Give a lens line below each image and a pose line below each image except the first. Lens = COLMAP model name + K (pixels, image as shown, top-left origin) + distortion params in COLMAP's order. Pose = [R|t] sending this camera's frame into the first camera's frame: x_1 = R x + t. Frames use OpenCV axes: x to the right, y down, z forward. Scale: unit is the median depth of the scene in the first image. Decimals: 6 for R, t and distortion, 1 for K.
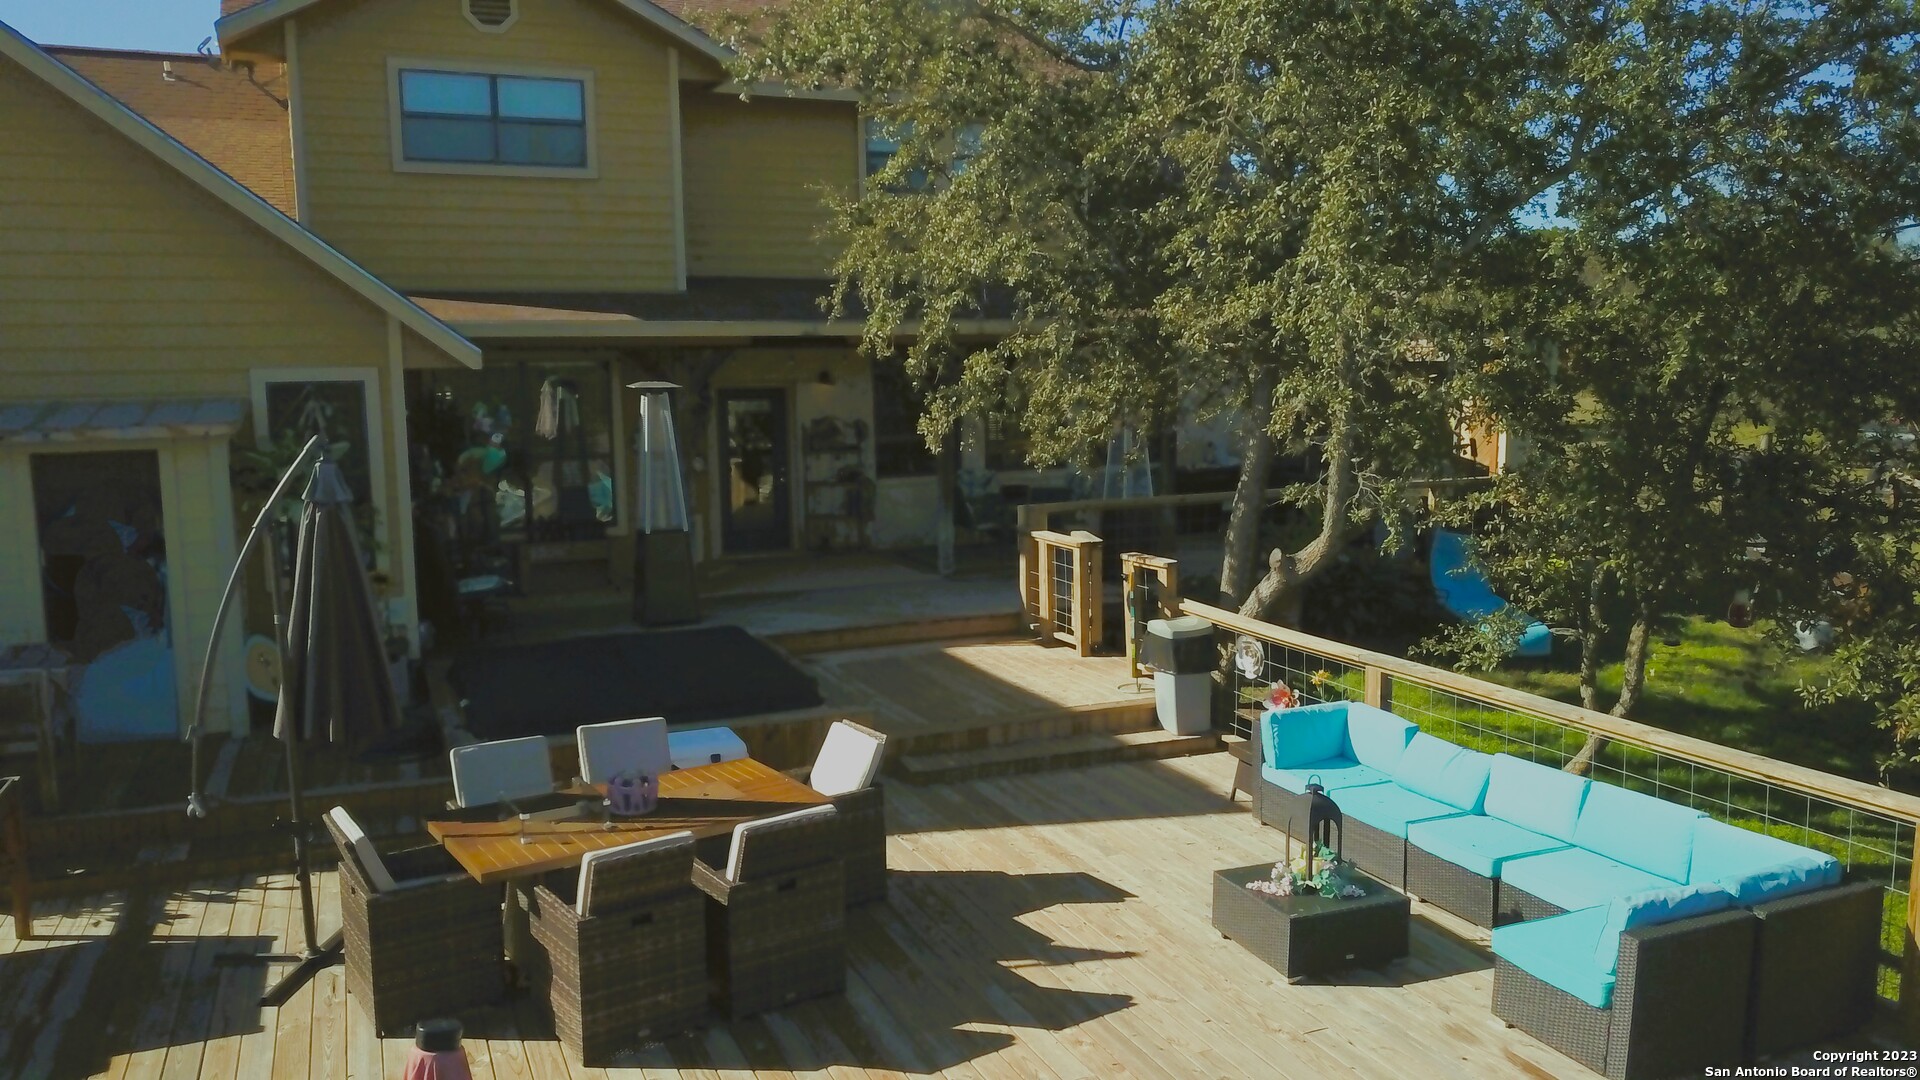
lens RADIAL K [[1458.1, 0, 959.1], [0, 1458.1, 543.8], [0, 0, 1]] dist [0.002625, 0.000358]
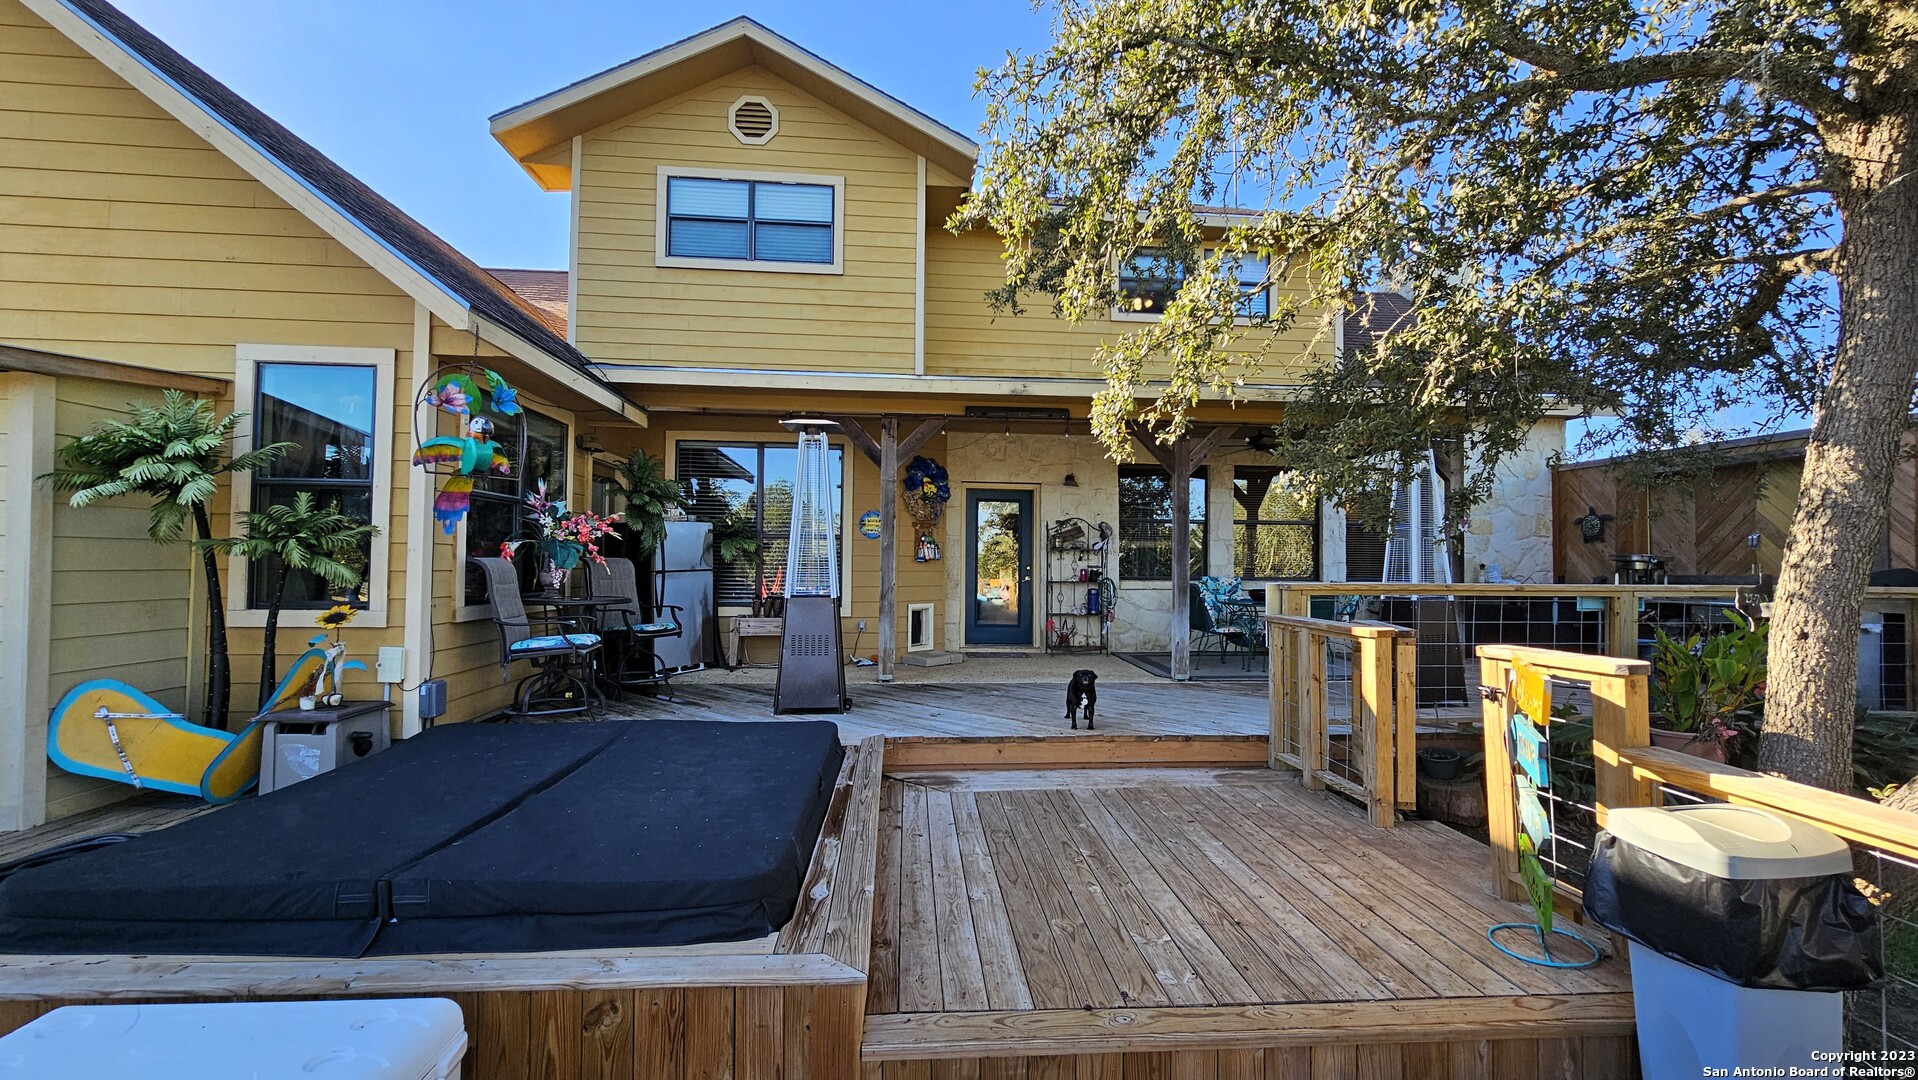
lens RADIAL K [[778.8, 0, 969.2], [0, 778.8, 535.5], [0, 0, 1]] dist [-0.004263, 0.000623]
pose [[0.946495, 0.011461, -0.322516, 0.022360], [-0.064309, 0.986024, -0.153688, 0.016623], [0.316247, 0.166206, 0.934004, 0.514637]]
